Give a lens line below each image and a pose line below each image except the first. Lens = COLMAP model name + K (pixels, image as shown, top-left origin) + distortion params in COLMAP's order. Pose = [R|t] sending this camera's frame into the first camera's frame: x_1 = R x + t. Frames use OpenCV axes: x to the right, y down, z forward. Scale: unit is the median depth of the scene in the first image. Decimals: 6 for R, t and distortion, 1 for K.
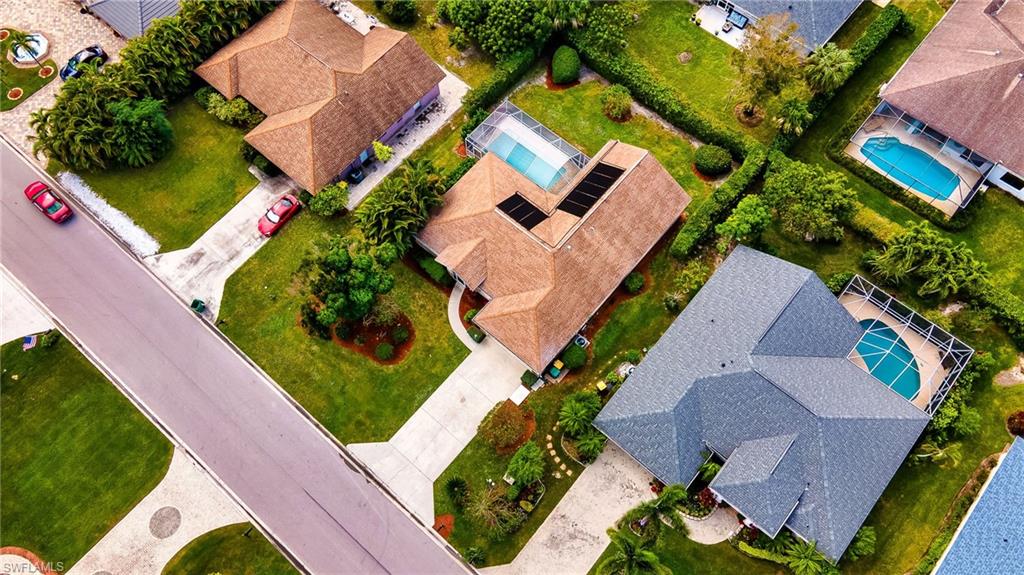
lens RADIAL K [[746.2, 0, 511.5], [0, 746.2, 288.8], [0, 0, 1]] dist [0.030836, 0.001766]
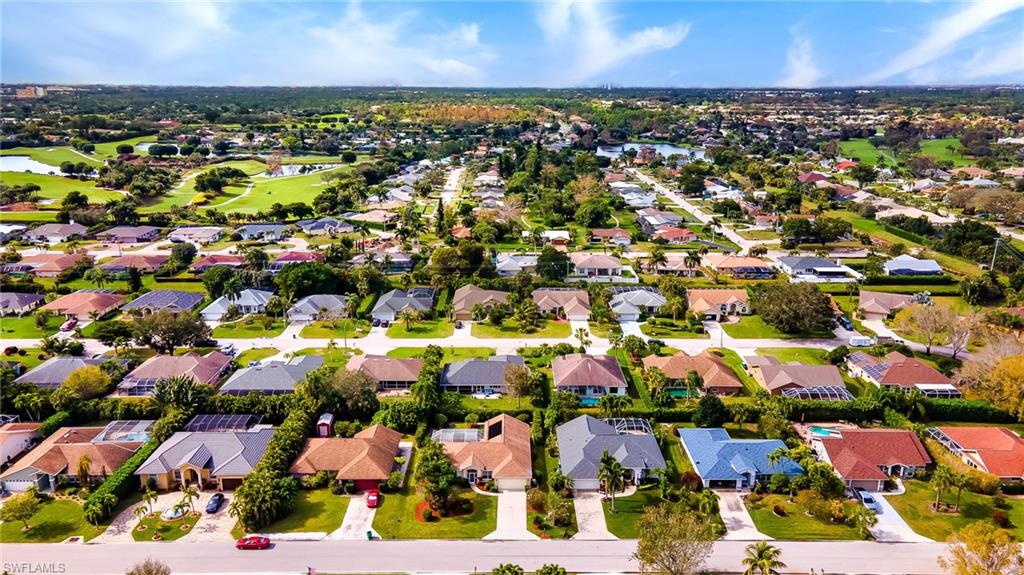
lens RADIAL K [[746.2, 0, 511.1], [0, 746.2, 288.8], [0, 0, 1]] dist [0.030836, 0.001766]
pose [[0.755390, -0.167786, 0.633430, -1.231521], [0.599503, 0.567209, -0.564686, 0.941760], [-0.264541, 0.806301, 0.529053, -0.580378]]
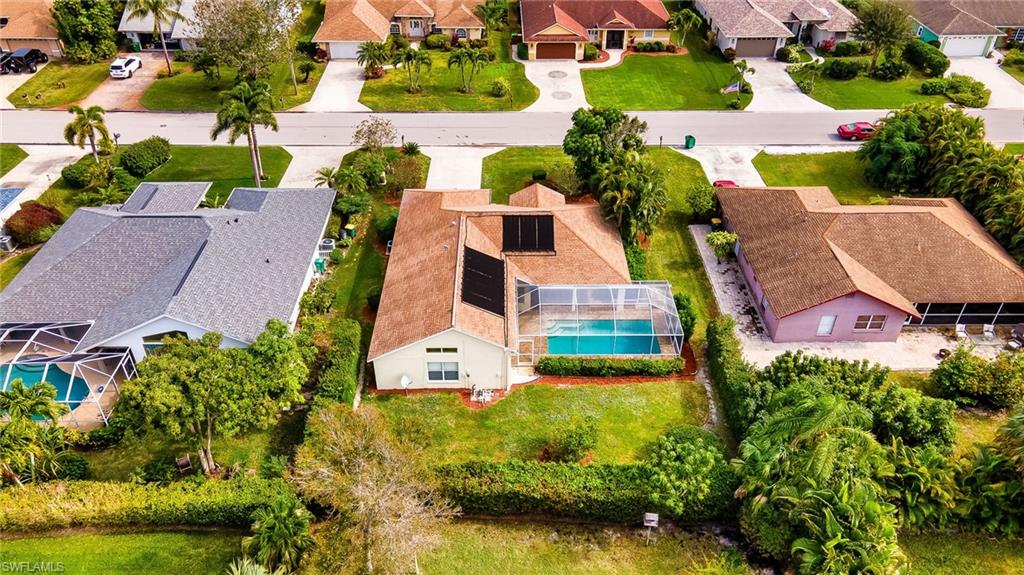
lens RADIAL K [[746.2, 0, 505.7], [0, 746.2, 285.2], [0, 0, 1]] dist [0.030836, 0.001766]
pose [[-0.753891, 0.397076, -0.523431, 0.480997], [-0.602288, -0.099394, 0.792067, -0.735651], [0.262485, 0.912388, 0.314086, 0.763637]]
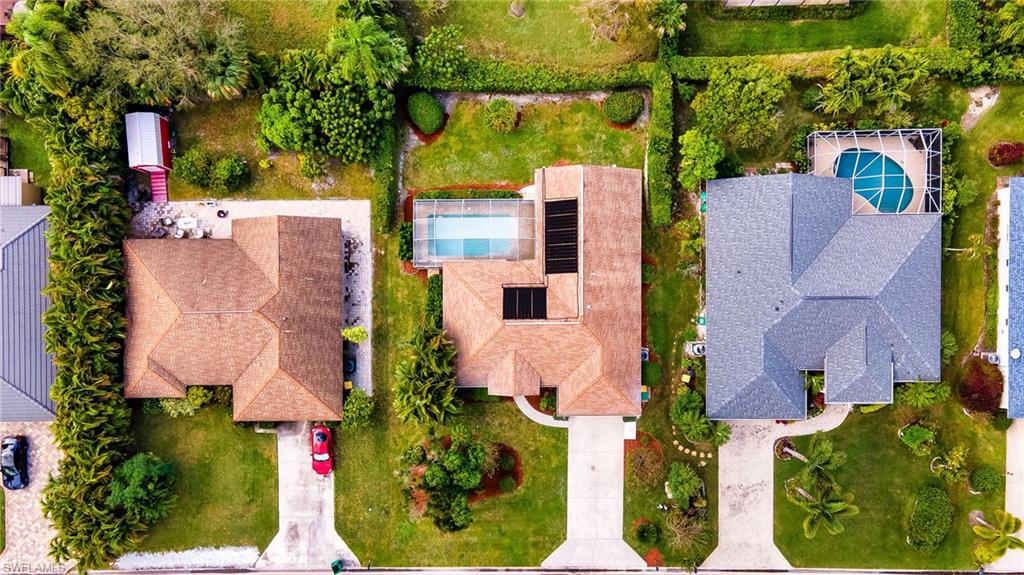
lens RADIAL K [[746.2, 0, 518.9], [0, 746.2, 331.9], [0, 0, 1]] dist [0.030836, 0.001766]
pose [[0.756382, -0.653988, -0.013681, -0.002499], [0.603884, 0.690089, 0.398875, -0.460307], [-0.251418, -0.309964, 0.916903, 0.089339]]
